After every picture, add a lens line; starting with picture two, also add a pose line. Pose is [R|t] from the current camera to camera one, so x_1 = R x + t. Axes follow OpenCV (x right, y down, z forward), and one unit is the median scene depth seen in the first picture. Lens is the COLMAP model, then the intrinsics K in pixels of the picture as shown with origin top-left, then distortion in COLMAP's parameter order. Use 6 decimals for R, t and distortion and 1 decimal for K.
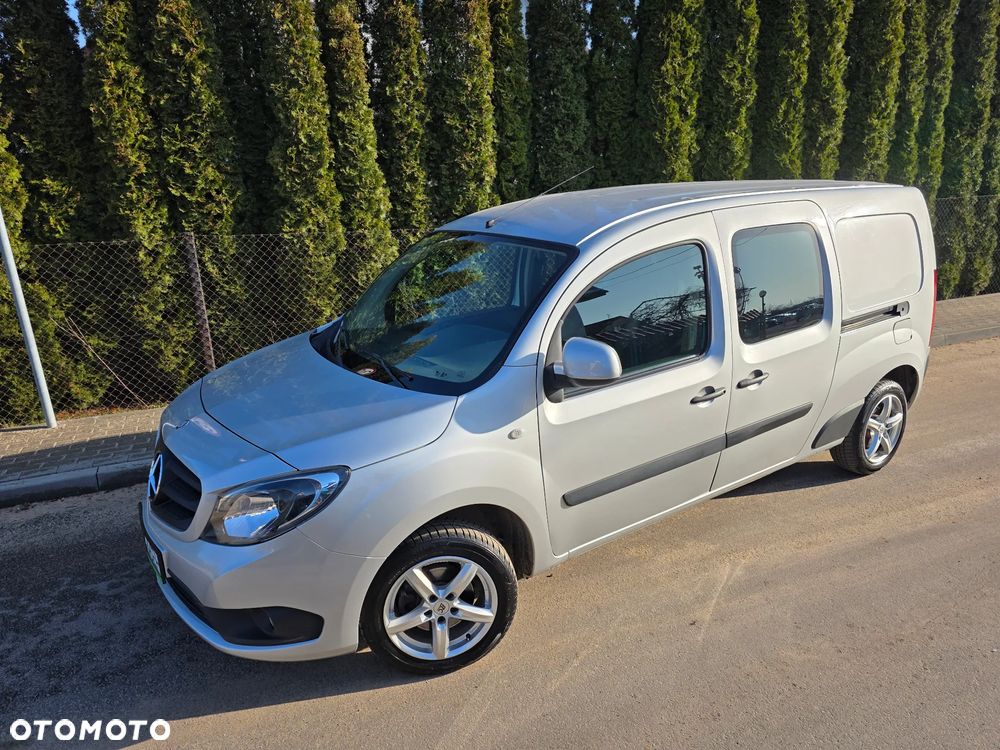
lens RADIAL K [[669.0, 0, 507.9], [0, 669.0, 379.1], [0, 0, 1]] dist [0.053128, -0.050229]
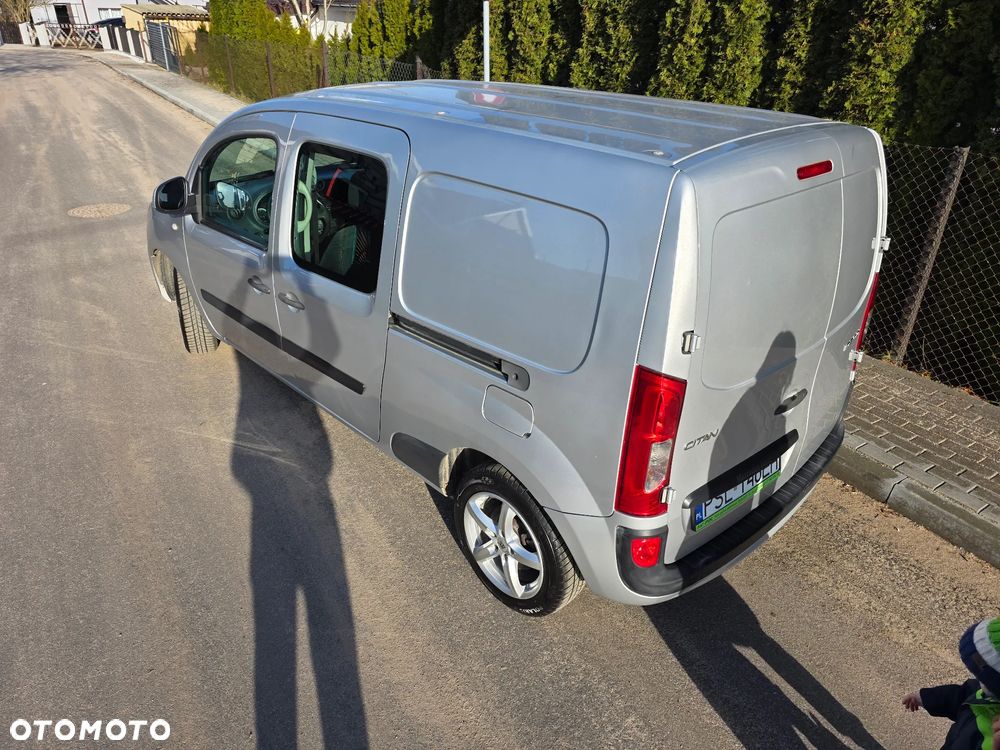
lens RADIAL K [[669.0, 0, 500.8], [0, 669.0, 380.6], [0, 0, 1]] dist [0.053128, -0.050229]
pose [[0.168454, 0.492259, -0.853993, 0.763019], [-0.303094, 0.850267, 0.430325, -0.241096], [0.937954, 0.186350, 0.292432, 0.600749]]
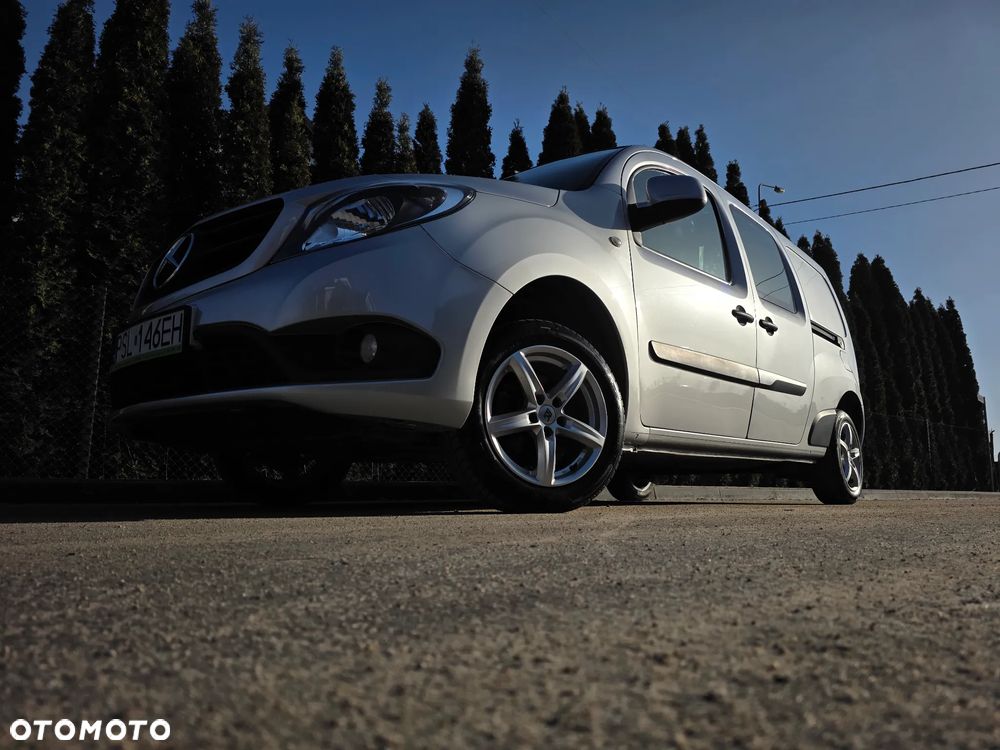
lens RADIAL K [[669.0, 0, 506.6], [0, 669.0, 376.5], [0, 0, 1]] dist [0.053128, -0.050229]
pose [[0.968158, 0.069386, 0.240534, -0.157763], [0.044794, 0.897301, -0.439141, 0.298953], [-0.246302, 0.435932, 0.865621, 0.139339]]
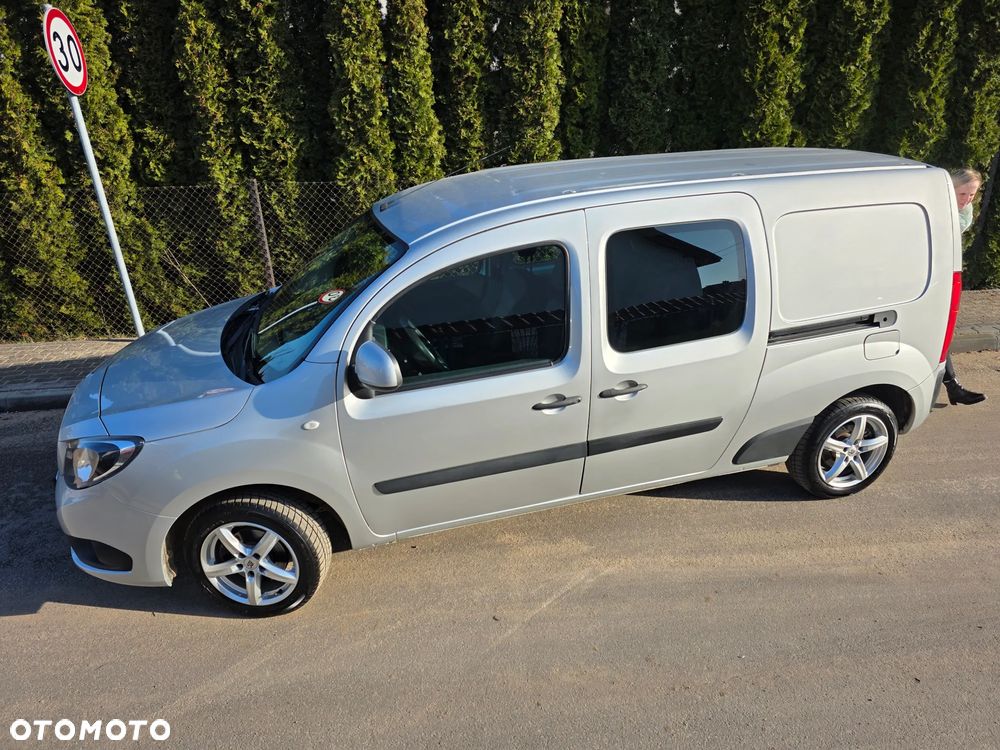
lens RADIAL K [[669.0, 0, 505.2], [0, 669.0, 381.7], [0, 0, 1]] dist [0.053128, -0.050229]
pose [[0.949533, 0.121559, -0.289154, 0.280763], [-0.084218, 0.986805, 0.138289, -0.074671], [0.302149, -0.106958, 0.947241, 0.034511]]
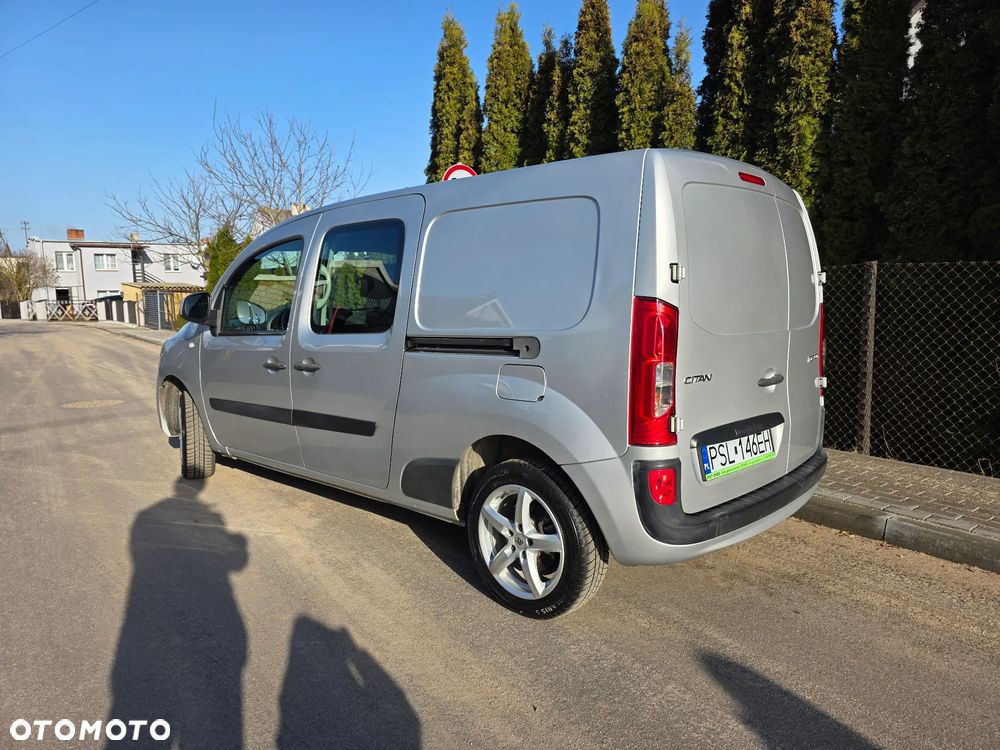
lens RADIAL K [[669.0, 0, 503.8], [0, 669.0, 381.7], [0, 0, 1]] dist [0.053128, -0.050229]
pose [[0.230844, 0.141920, -0.962585, 0.853118], [-0.274787, 0.958542, 0.075425, -0.082604], [0.933383, 0.247094, 0.260272, 0.599771]]
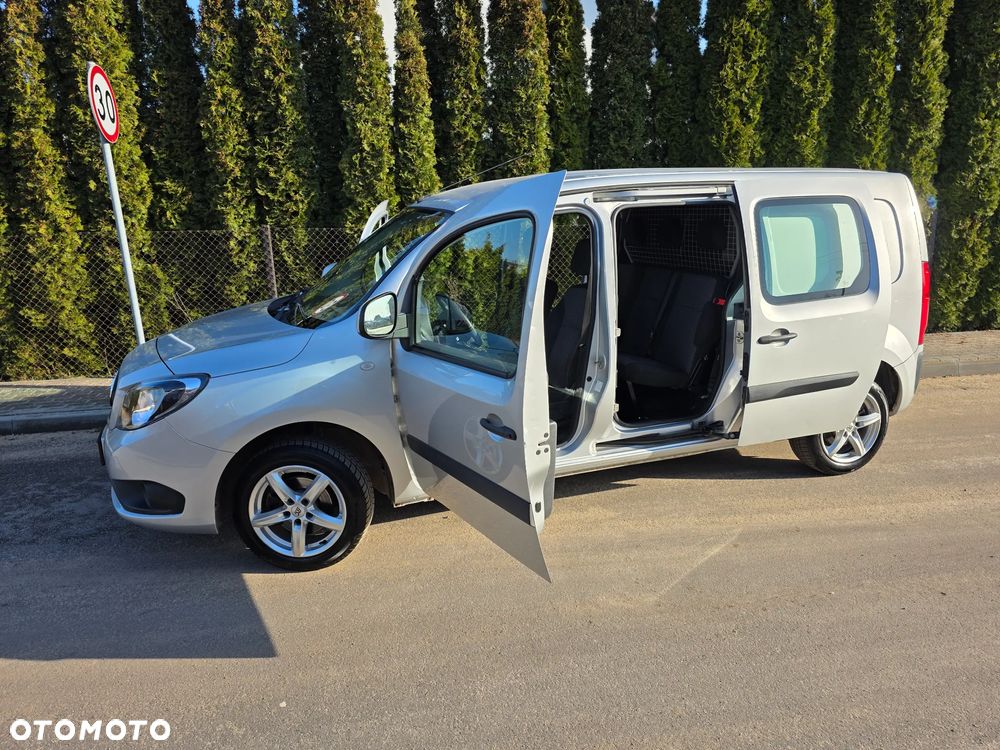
lens RADIAL K [[669.0, 0, 504.8], [0, 669.0, 373.1], [0, 0, 1]] dist [0.053128, -0.050229]
pose [[0.965285, 0.063725, -0.253306, 0.245698], [-0.075659, 0.996423, -0.037644, 0.053985], [0.250001, 0.055502, 0.966653, -0.027046]]
